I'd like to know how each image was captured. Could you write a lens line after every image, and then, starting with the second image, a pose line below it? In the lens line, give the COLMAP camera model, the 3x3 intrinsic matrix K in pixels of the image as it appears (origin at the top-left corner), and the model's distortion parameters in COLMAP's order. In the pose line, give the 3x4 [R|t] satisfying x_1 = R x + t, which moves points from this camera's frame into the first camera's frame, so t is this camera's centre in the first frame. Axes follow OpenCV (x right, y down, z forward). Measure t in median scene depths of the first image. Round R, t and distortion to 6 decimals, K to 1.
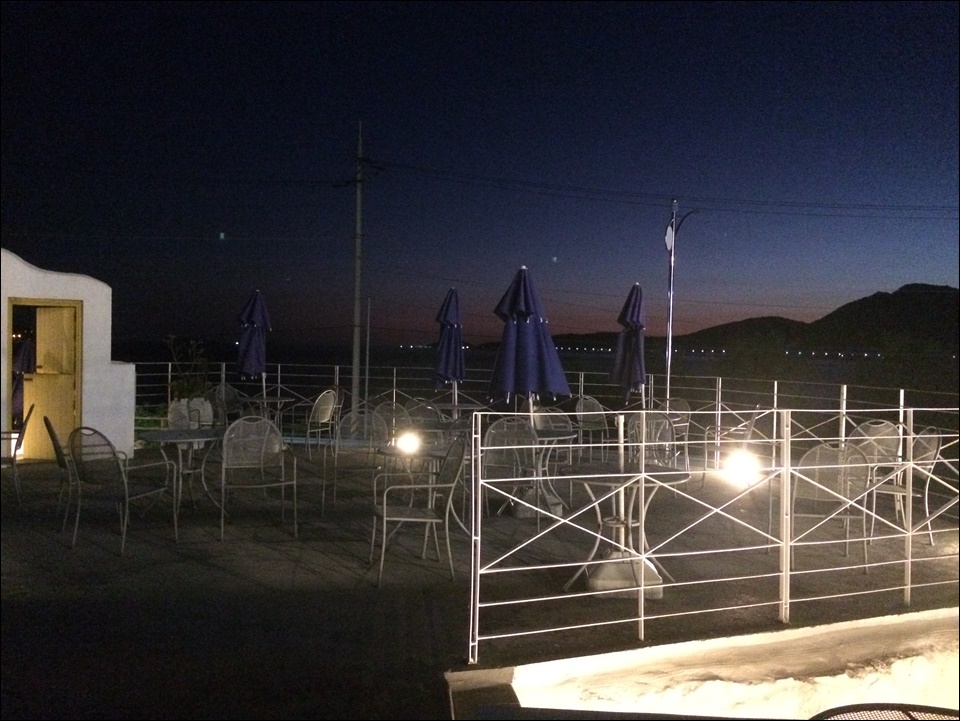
lens RADIAL K [[867.2, 0, 480.0], [0, 867.2, 360.5], [0, 0, 1]] dist [0.005994, 0.005262]
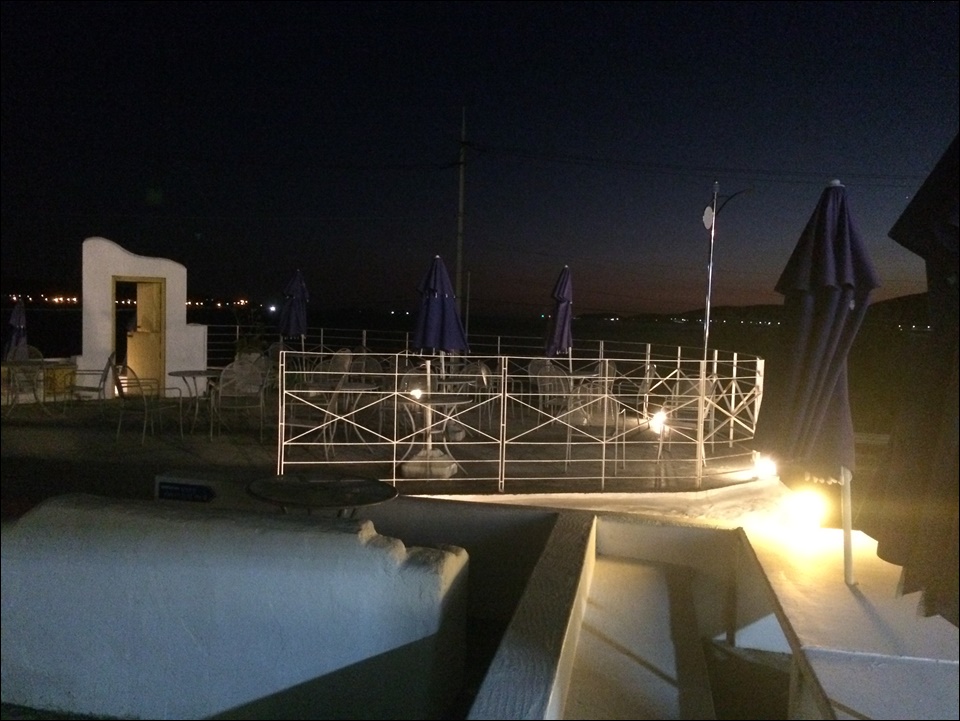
lens RADIAL K [[867.2, 0, 480.0], [0, 867.2, 360.5], [0, 0, 1]] dist [0.005994, 0.005262]
pose [[0.983879, 0.018939, -0.177828, 0.256967], [-0.012734, 0.999272, 0.035971, 0.003999], [0.178379, -0.033127, 0.983404, -0.233632]]
